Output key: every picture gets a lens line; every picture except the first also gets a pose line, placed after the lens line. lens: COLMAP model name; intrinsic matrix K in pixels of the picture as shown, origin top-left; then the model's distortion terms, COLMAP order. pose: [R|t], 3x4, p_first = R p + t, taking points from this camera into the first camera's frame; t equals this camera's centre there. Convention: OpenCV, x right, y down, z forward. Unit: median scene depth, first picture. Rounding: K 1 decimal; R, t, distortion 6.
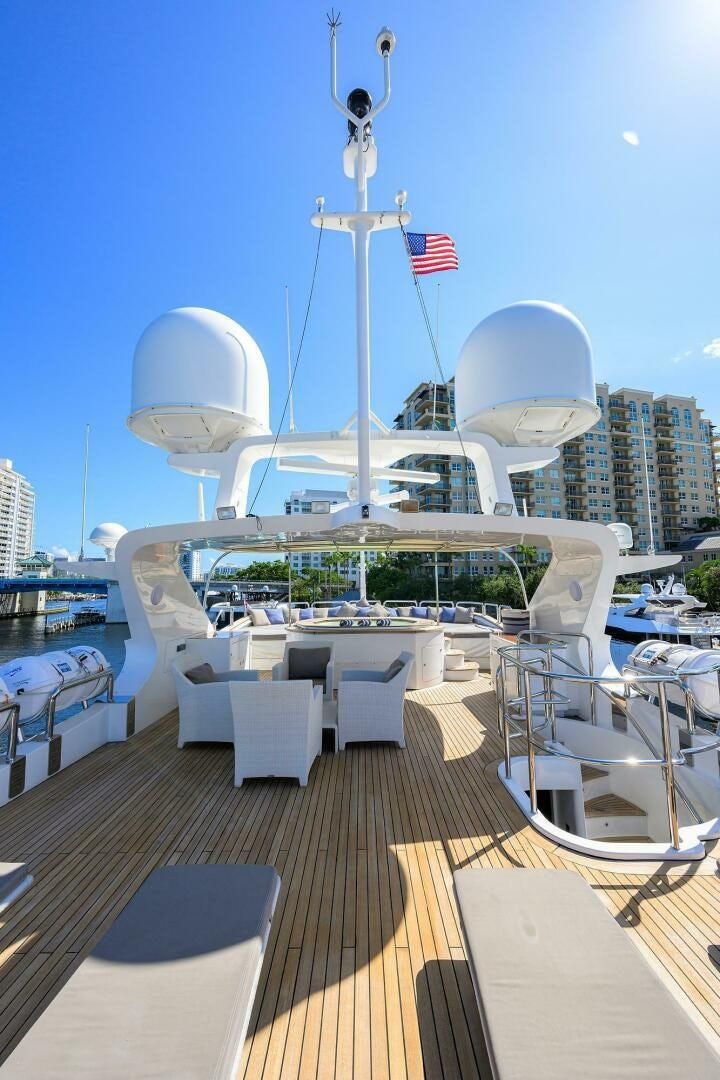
lens RADIAL K [[417.2, 0, 355.6], [0, 417.2, 538.8], [0, 0, 1]] dist [-0.000792, -0.000213]
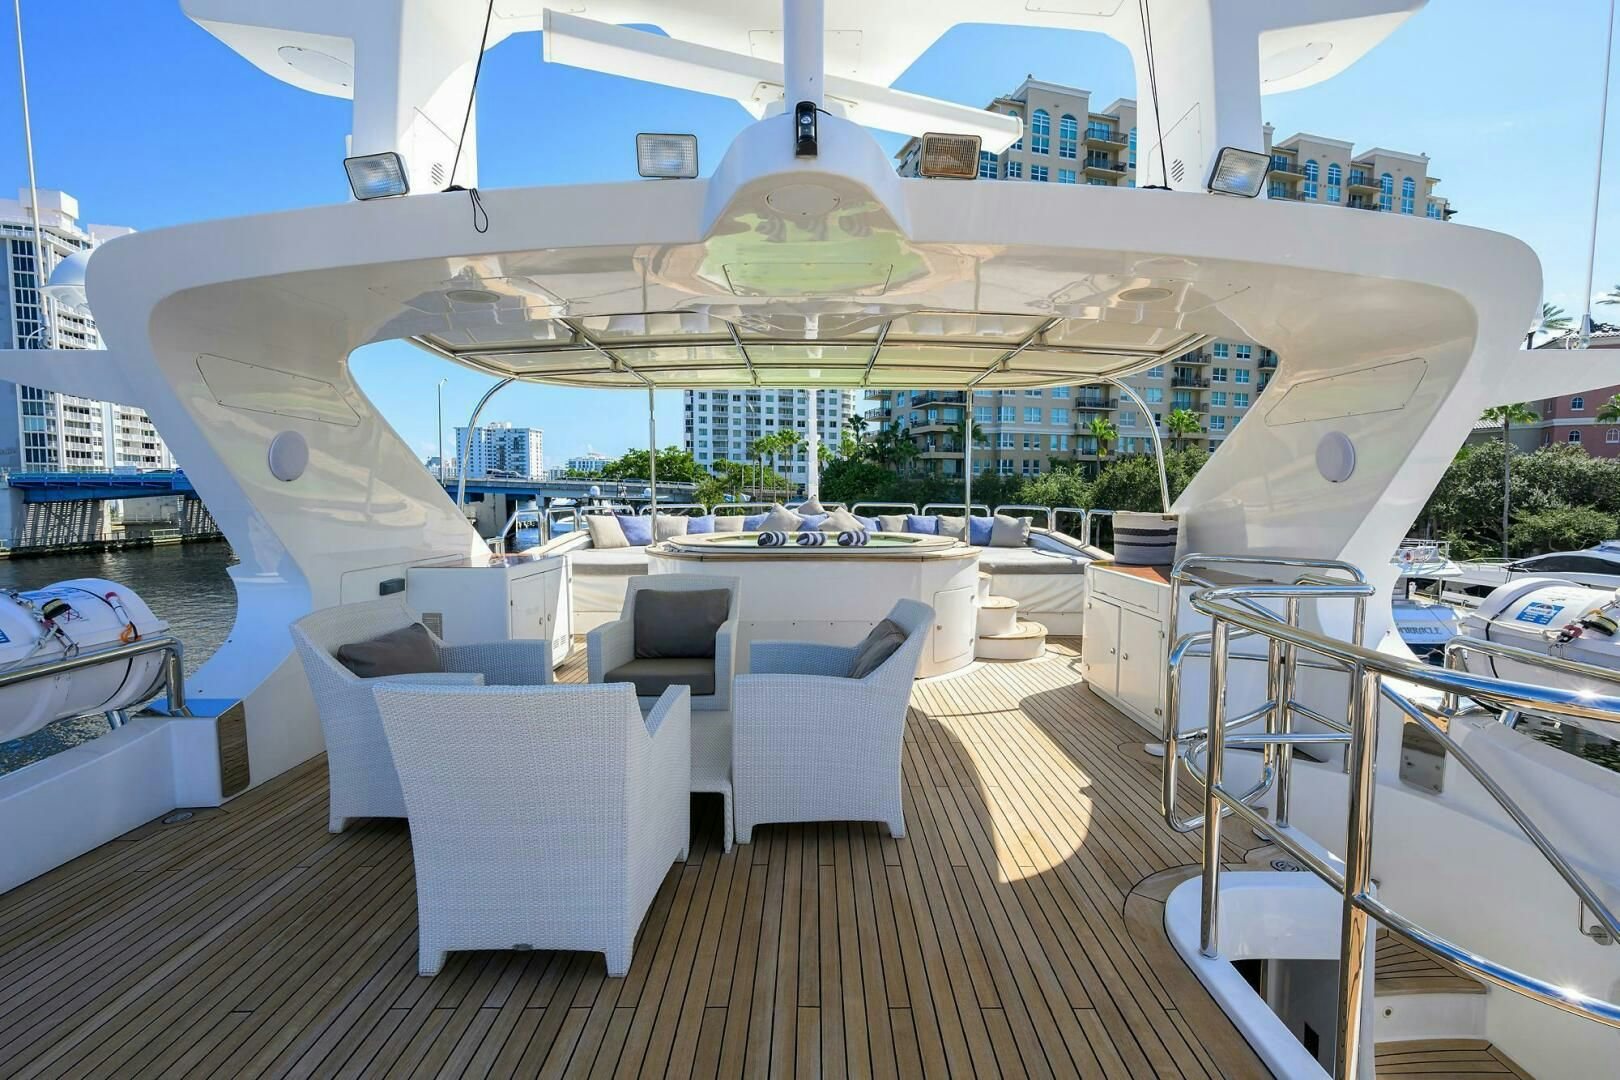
lens RADIAL K [[697.6, 0, 808.1], [0, 697.6, 536.3], [0, 0, 1]] dist [0.001807, 0.000349]
pose [[0.999930, 0.009727, 0.006702, 0.012874], [-0.010740, 0.984859, 0.173025, 0.067635], [-0.004918, -0.173085, 0.984895, 0.250904]]
